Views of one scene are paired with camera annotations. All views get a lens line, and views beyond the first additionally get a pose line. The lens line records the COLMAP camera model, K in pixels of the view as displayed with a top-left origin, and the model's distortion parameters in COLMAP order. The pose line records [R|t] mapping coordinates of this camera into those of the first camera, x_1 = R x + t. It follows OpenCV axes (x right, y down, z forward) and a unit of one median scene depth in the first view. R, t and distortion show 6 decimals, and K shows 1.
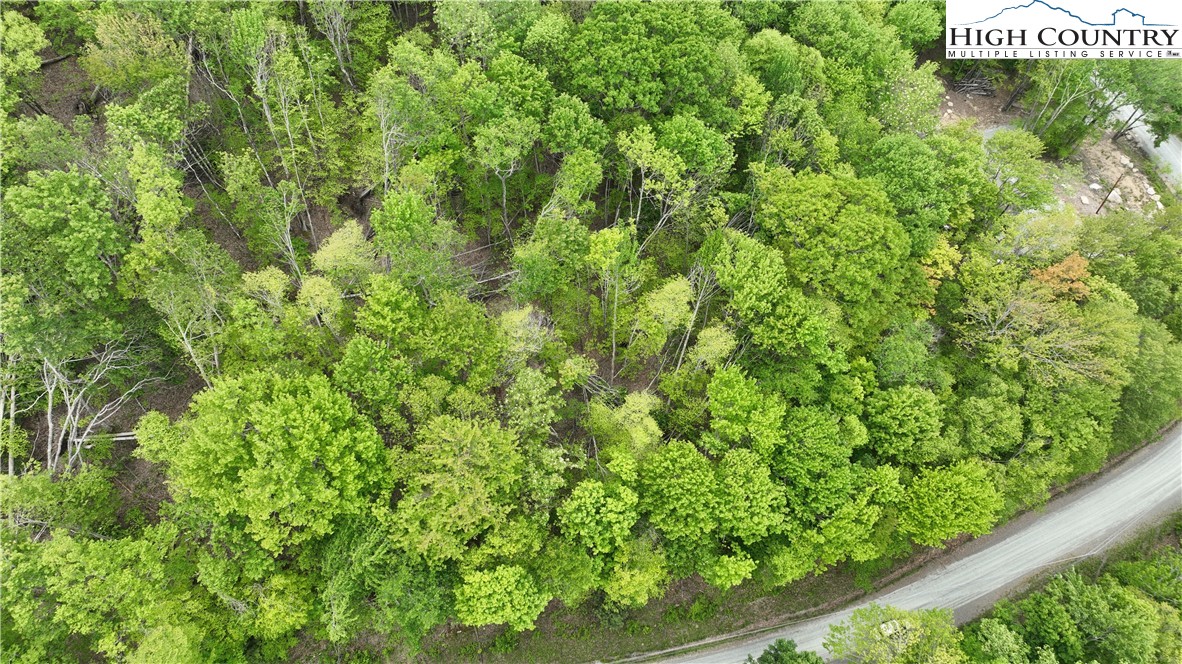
lens RADIAL K [[827.4, 0, 589.3], [0, 827.4, 328.3], [0, 0, 1]] dist [-0.000500, 0.020289]
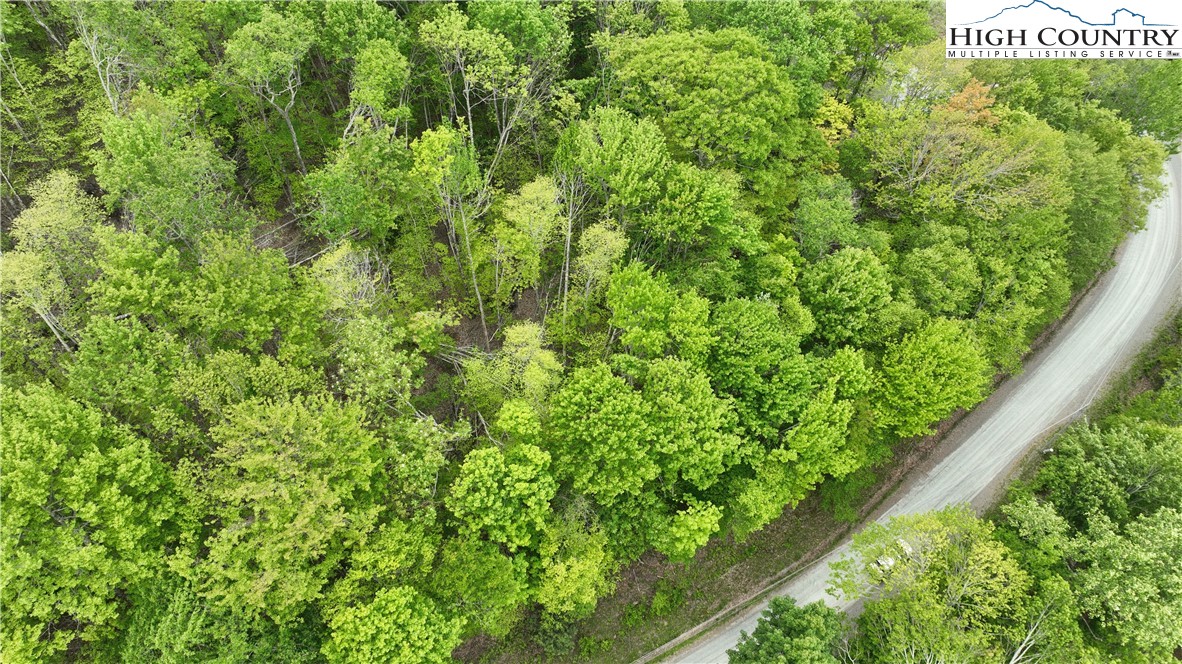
lens RADIAL K [[827.4, 0, 587.3], [0, 827.4, 332.1], [0, 0, 1]] dist [-0.000500, 0.020289]
pose [[0.962956, -0.226830, 0.145822, 0.008040], [0.236680, 0.970089, -0.053948, 0.136088], [-0.129223, 0.086462, 0.987839, 0.243777]]
